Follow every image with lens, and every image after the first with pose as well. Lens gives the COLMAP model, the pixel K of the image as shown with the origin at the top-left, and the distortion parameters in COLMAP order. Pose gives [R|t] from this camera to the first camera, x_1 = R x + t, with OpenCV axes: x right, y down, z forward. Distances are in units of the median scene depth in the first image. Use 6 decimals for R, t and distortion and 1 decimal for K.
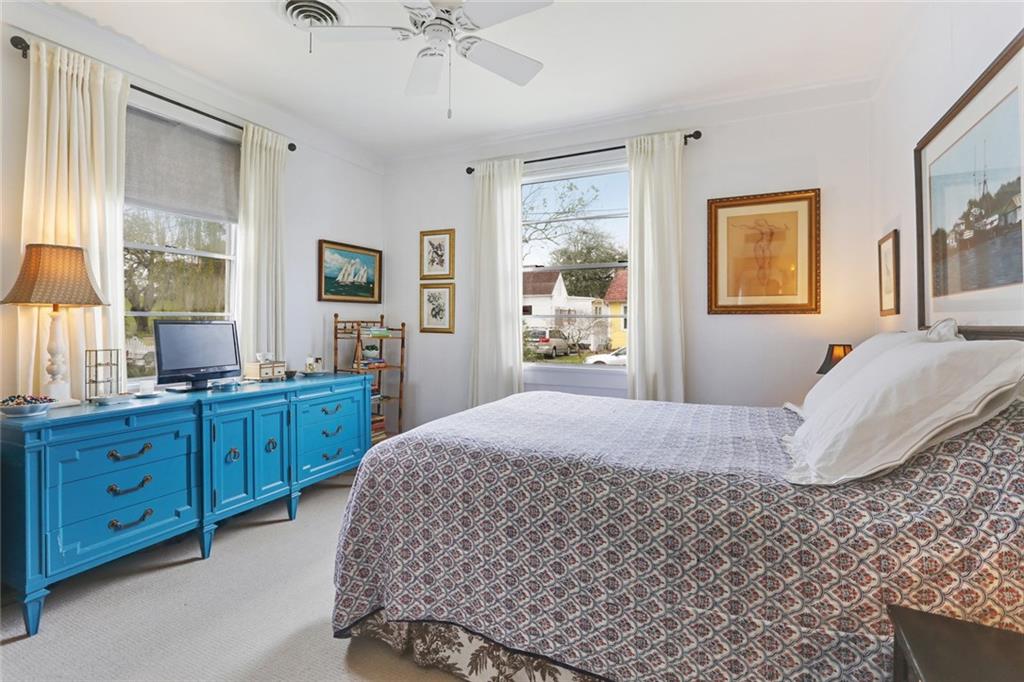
lens RADIAL K [[489.3, 0, 510.6], [0, 489.3, 330.6], [0, 0, 1]] dist [-0.013233, 0.000479]
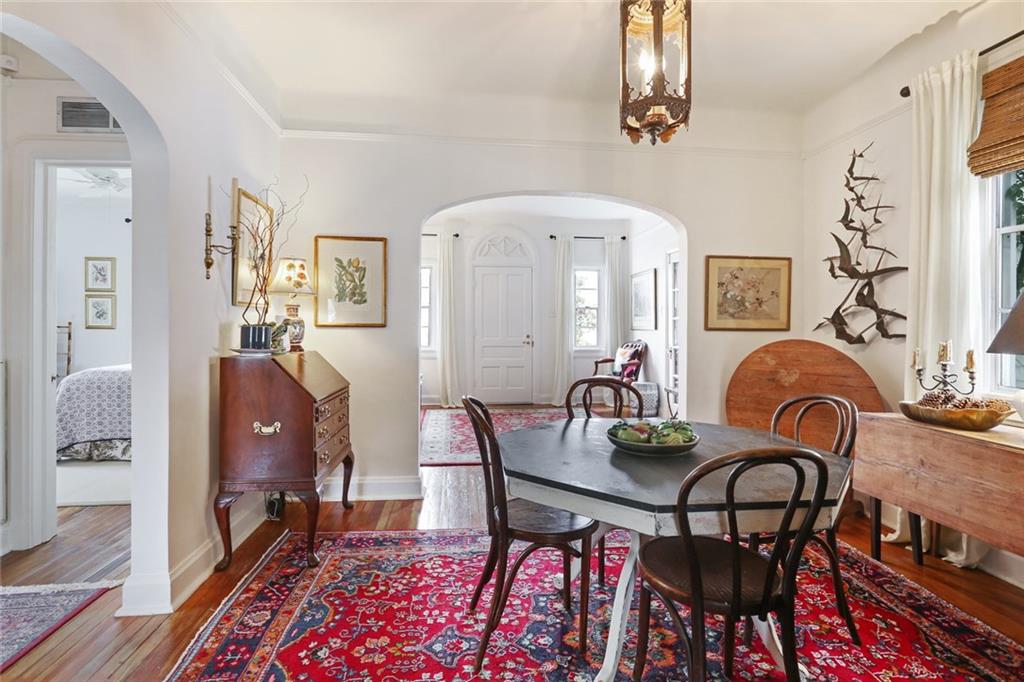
lens RADIAL K [[489.3, 0, 514.6], [0, 489.3, 331.7], [0, 0, 1]] dist [-0.013233, 0.000479]
pose [[0.844540, -0.007557, 0.535440, 0.114681], [0.009578, 0.999954, -0.000994, 0.025512], [-0.535407, 0.005968, 0.844573, -0.862481]]
